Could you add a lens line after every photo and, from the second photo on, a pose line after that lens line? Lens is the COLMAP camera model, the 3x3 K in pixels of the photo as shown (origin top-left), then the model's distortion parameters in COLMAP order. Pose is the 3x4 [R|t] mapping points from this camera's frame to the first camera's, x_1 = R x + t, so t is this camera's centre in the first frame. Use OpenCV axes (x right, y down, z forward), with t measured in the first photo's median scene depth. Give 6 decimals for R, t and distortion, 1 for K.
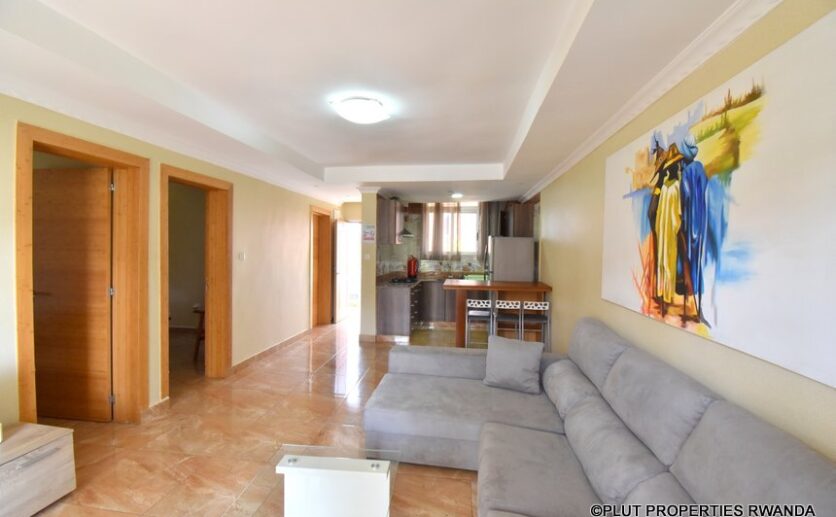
lens RADIAL K [[368.5, 0, 418.0], [0, 368.5, 258.5], [0, 0, 1]] dist [0.000317, -0.000064]
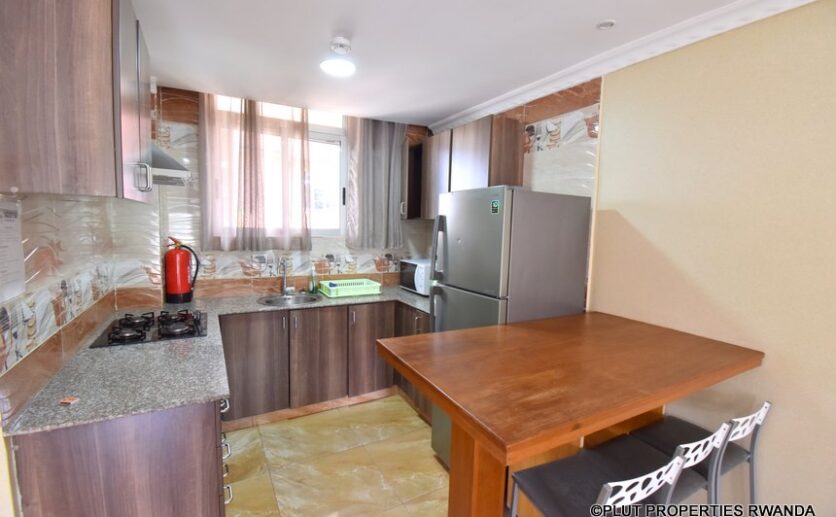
lens RADIAL K [[368.5, 0, 418.0], [0, 368.5, 258.5], [0, 0, 1]] dist [0.000317, -0.000064]
pose [[0.803142, -0.046665, 0.593958, -0.041070], [0.001951, 0.997129, 0.075703, -0.016702], [-0.595785, -0.059641, 0.800927, 0.574332]]
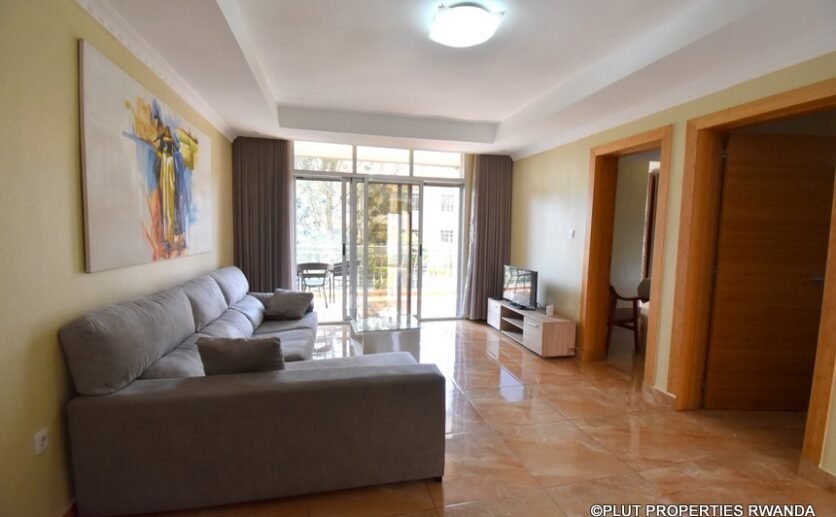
lens RADIAL K [[368.5, 0, 418.0], [0, 368.5, 258.5], [0, 0, 1]] dist [0.000317, -0.000064]
pose [[-0.930936, -0.003435, -0.365166, 0.228446], [-0.043201, 0.993970, 0.100784, -0.000994], [0.362618, 0.109599, -0.925471, 1.875298]]
